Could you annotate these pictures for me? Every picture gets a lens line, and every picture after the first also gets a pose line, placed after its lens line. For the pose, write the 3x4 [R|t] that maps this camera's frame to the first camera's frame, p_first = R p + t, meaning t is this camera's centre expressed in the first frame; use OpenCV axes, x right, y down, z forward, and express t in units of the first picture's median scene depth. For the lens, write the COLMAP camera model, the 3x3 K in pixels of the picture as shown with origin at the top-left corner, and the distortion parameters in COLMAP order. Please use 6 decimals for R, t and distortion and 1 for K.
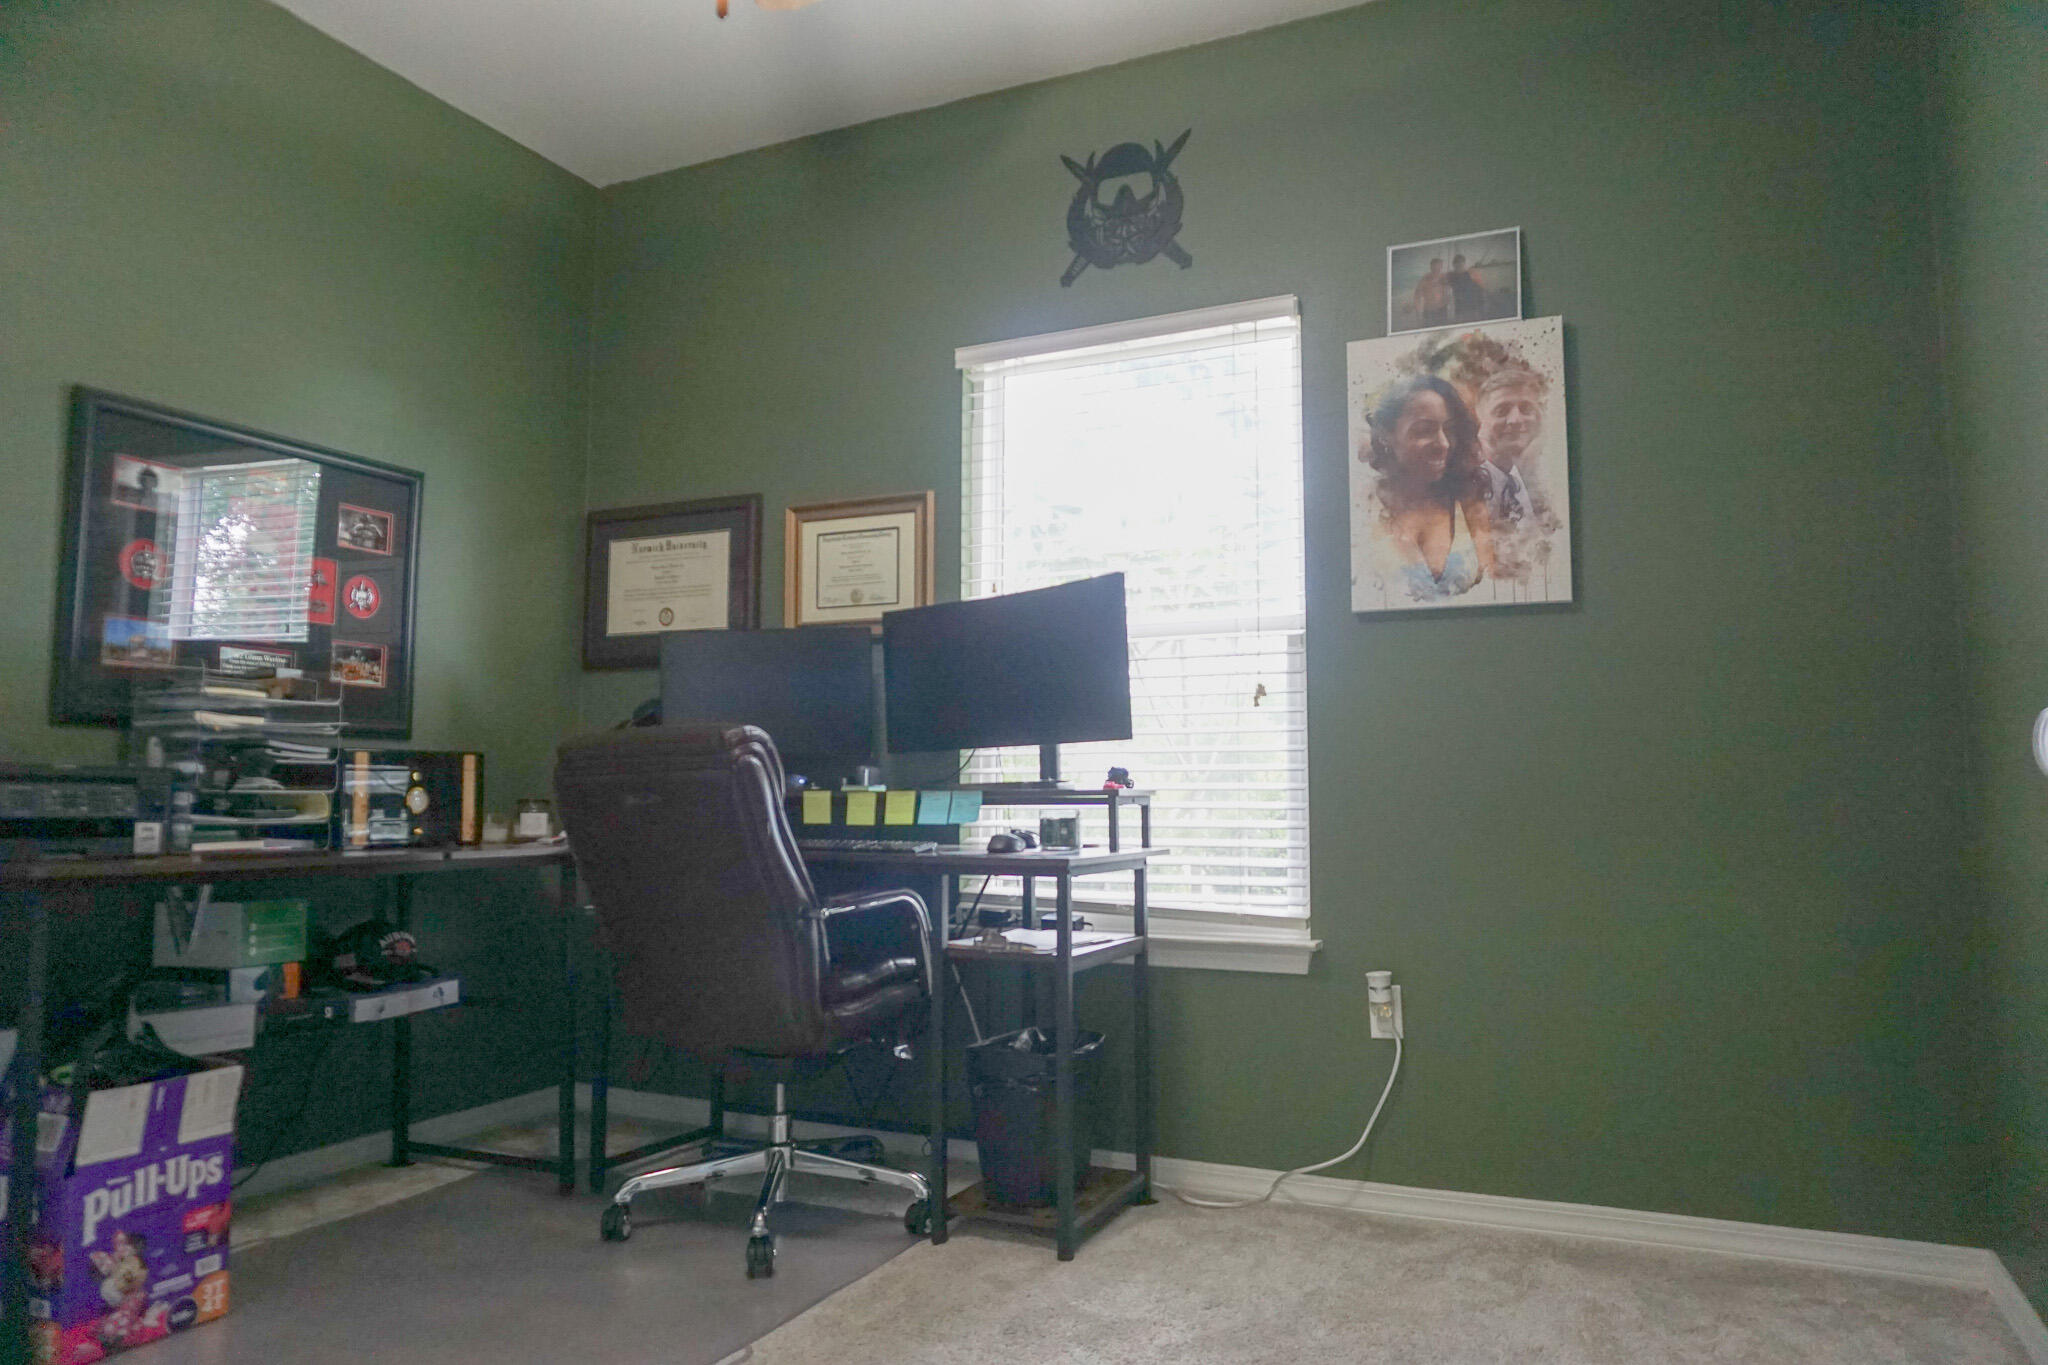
lens RADIAL K [[1378.4, 0, 1024.0], [0, 1378.4, 682.5], [0, 0, 1]] dist [-0.041492, 0.035384]
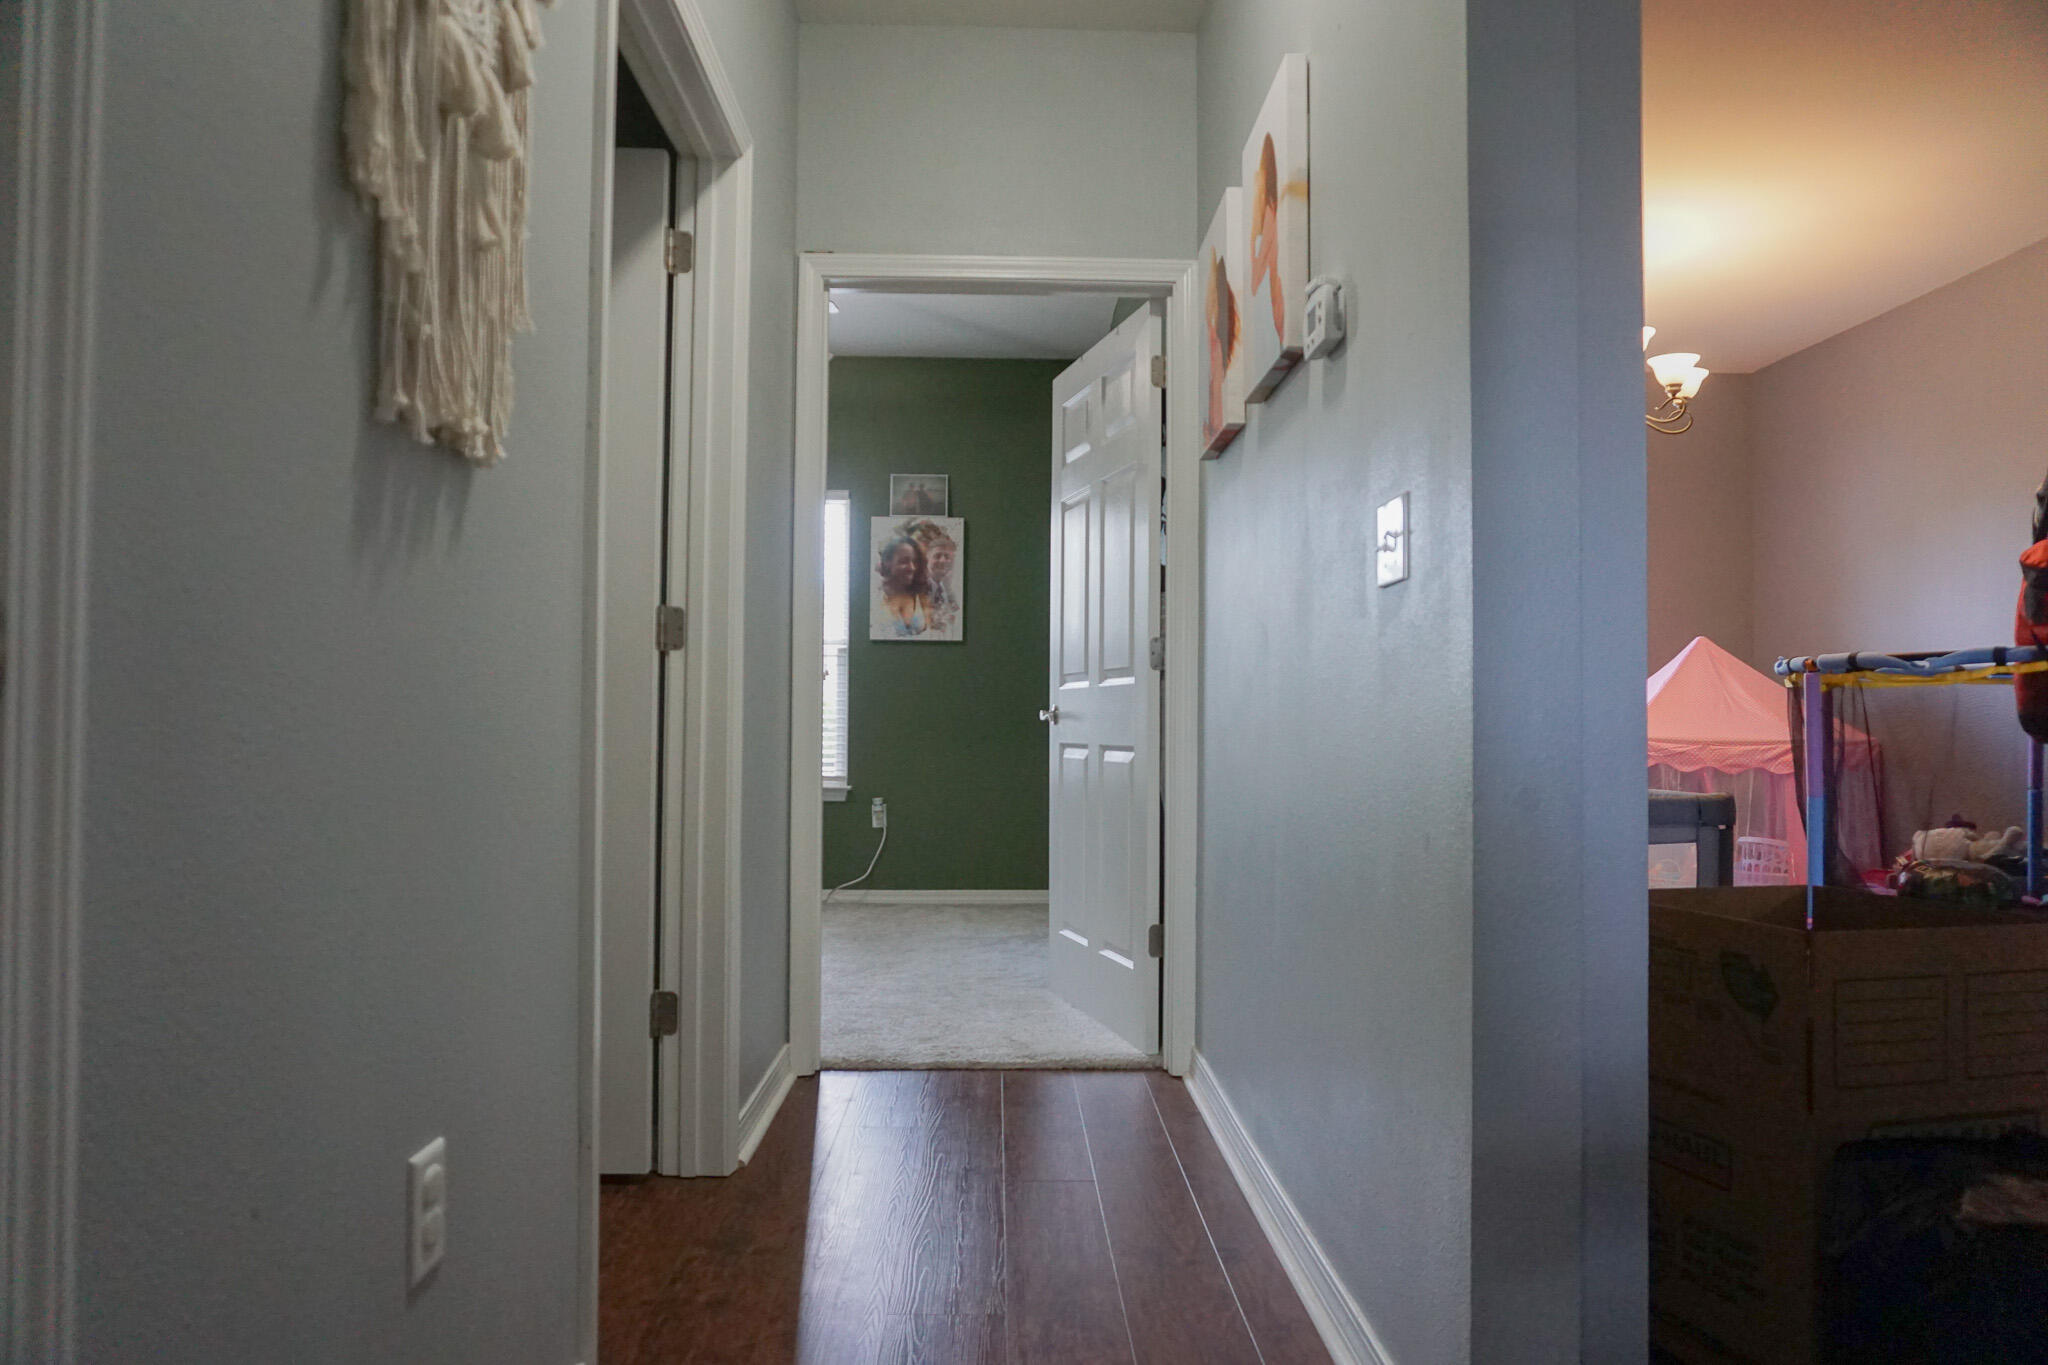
lens RADIAL K [[1378.4, 0, 1024.0], [0, 1378.4, 682.5], [0, 0, 1]] dist [-0.041492, 0.035384]
pose [[0.897903, 0.019536, 0.439759, -0.531880], [-0.044077, 0.997984, 0.045661, -0.097505], [-0.437981, -0.060383, 0.896954, -1.148037]]
